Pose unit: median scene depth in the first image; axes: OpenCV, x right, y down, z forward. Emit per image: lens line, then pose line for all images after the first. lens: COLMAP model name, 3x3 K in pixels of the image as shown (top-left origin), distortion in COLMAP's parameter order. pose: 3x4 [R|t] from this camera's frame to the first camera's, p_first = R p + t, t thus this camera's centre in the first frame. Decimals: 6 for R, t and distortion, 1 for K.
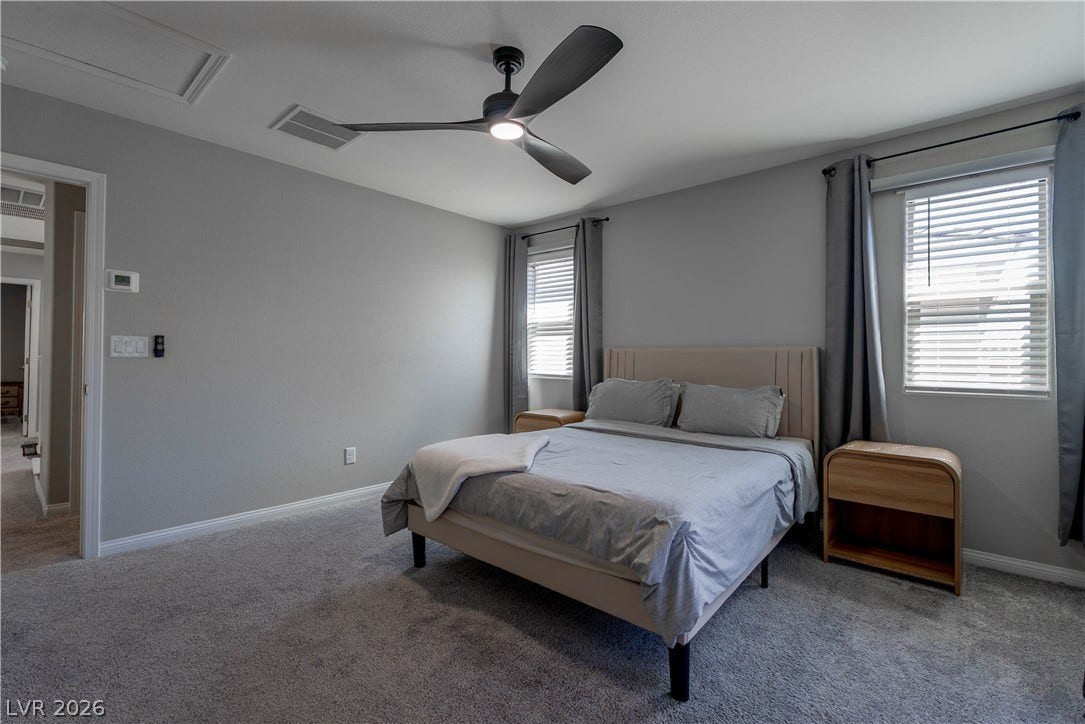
lens RADIAL K [[484.5, 0, 541.7], [0, 484.5, 361.9], [0, 0, 1]] dist [-0.010380, -0.001813]
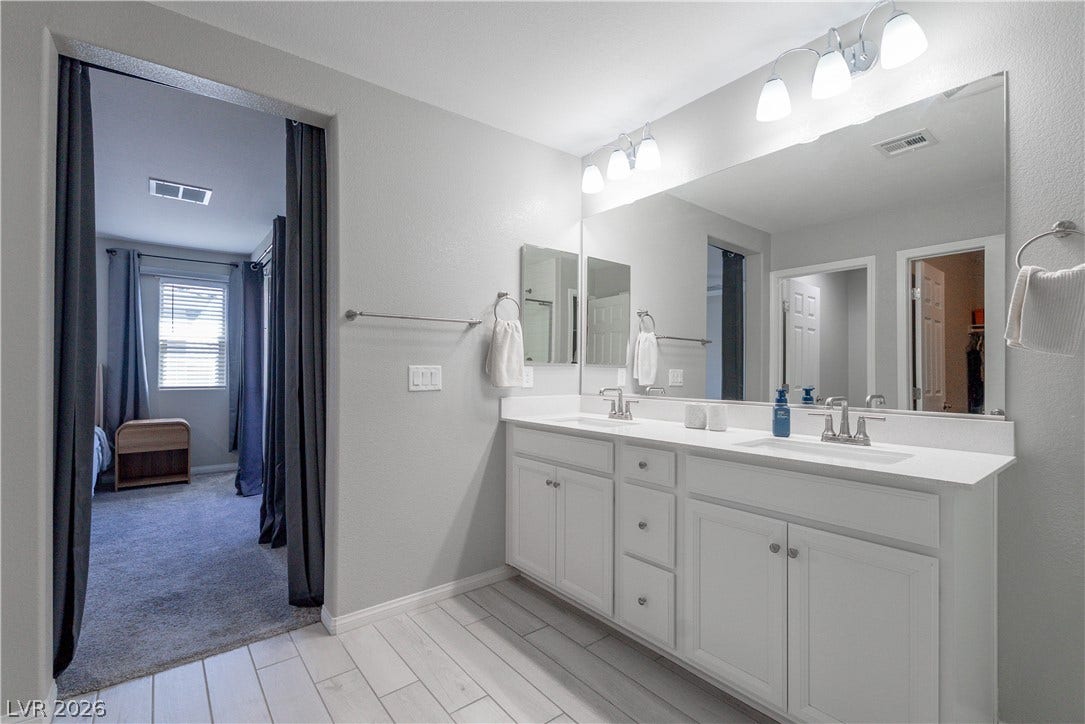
lens RADIAL K [[484.5, 0, 539.0], [0, 484.5, 359.6], [0, 0, 1]] dist [-0.010380, -0.001813]
pose [[0.182086, 0.008815, 0.983243, -0.755628], [-0.002604, 0.999961, -0.008483, -0.039726], [-0.983279, -0.001016, 0.182102, -0.723609]]
